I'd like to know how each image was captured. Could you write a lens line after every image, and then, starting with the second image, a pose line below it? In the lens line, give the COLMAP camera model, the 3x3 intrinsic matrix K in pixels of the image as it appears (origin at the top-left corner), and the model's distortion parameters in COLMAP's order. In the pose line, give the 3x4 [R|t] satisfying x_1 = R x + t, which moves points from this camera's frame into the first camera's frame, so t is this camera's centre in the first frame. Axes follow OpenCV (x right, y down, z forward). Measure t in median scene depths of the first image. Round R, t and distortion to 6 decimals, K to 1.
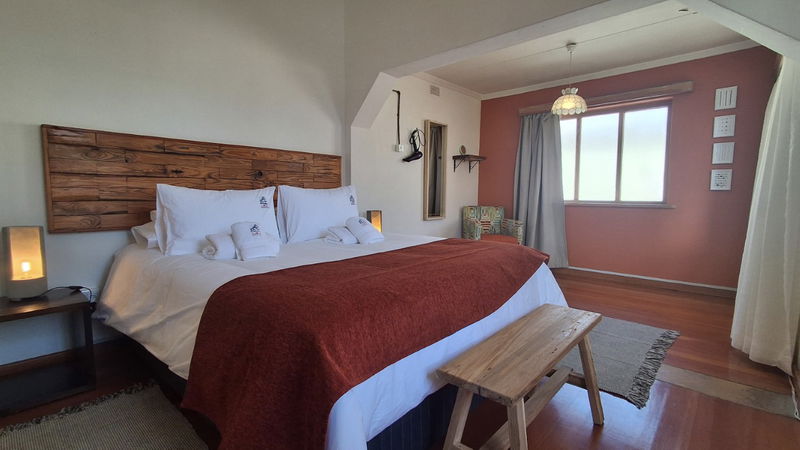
lens RADIAL K [[364.1, 0, 398.6], [0, 364.1, 219.4], [0, 0, 1]] dist [-0.001493, 0.005107]
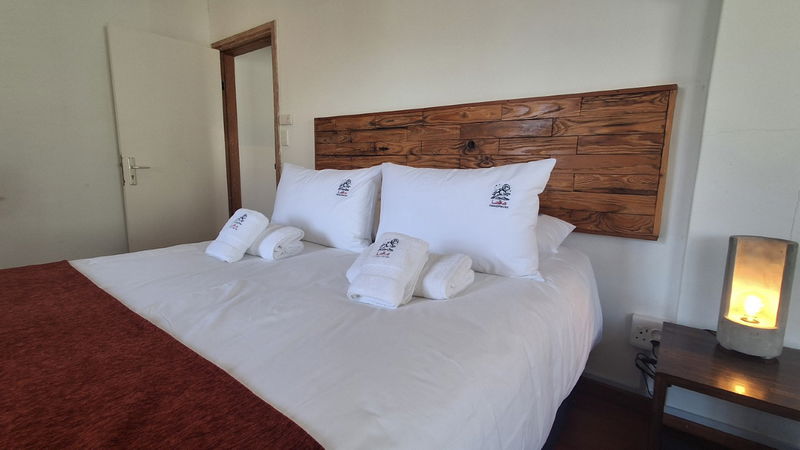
lens RADIAL K [[364.1, 0, 395.5], [0, 364.1, 221.0], [0, 0, 1]] dist [-0.001493, 0.005107]
pose [[0.092779, 0.148333, -0.984576, 0.286827], [-0.083577, 0.986511, 0.140749, -0.077147], [0.992173, 0.069229, 0.103924, 0.872791]]
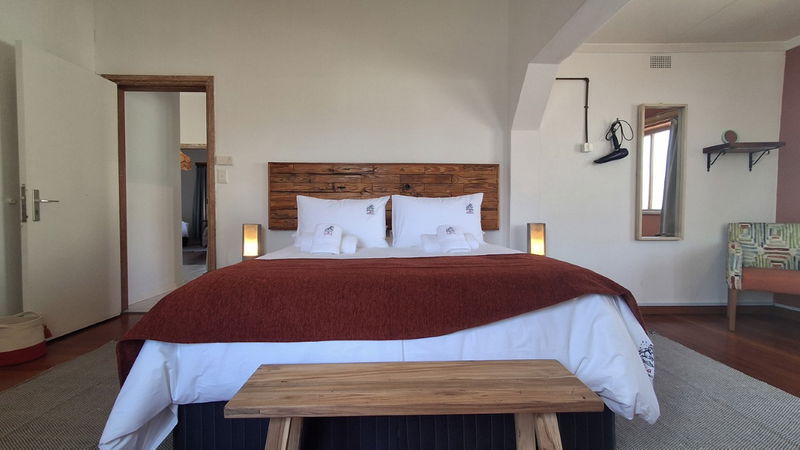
lens RADIAL K [[364.1, 0, 399.3], [0, 364.1, 219.7], [0, 0, 1]] dist [-0.001493, 0.005107]
pose [[0.693425, 0.010105, -0.720458, 0.439879], [-0.048266, 0.998307, -0.032454, 0.014724], [0.718911, 0.057278, 0.692738, 0.231737]]
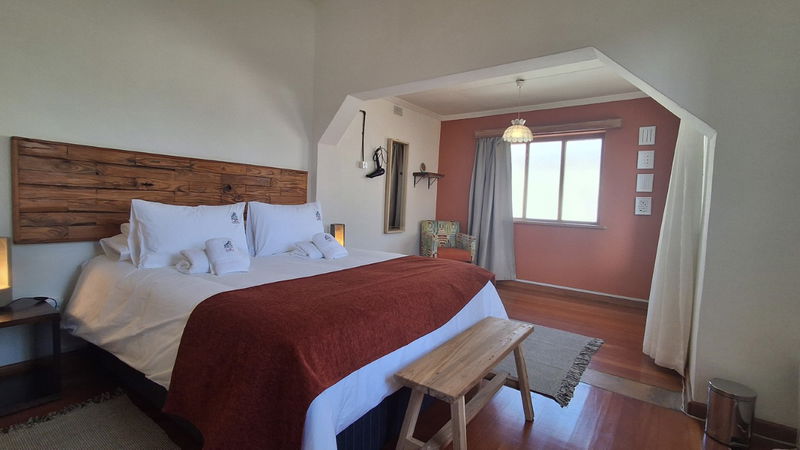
lens RADIAL K [[364.1, 0, 394.0], [0, 364.1, 216.5], [0, 0, 1]] dist [-0.001493, 0.005107]
pose [[0.994791, 0.029912, 0.097453, -0.011301], [-0.027443, 0.999270, -0.026576, -0.029811], [-0.098177, 0.023763, 0.994885, -0.082146]]
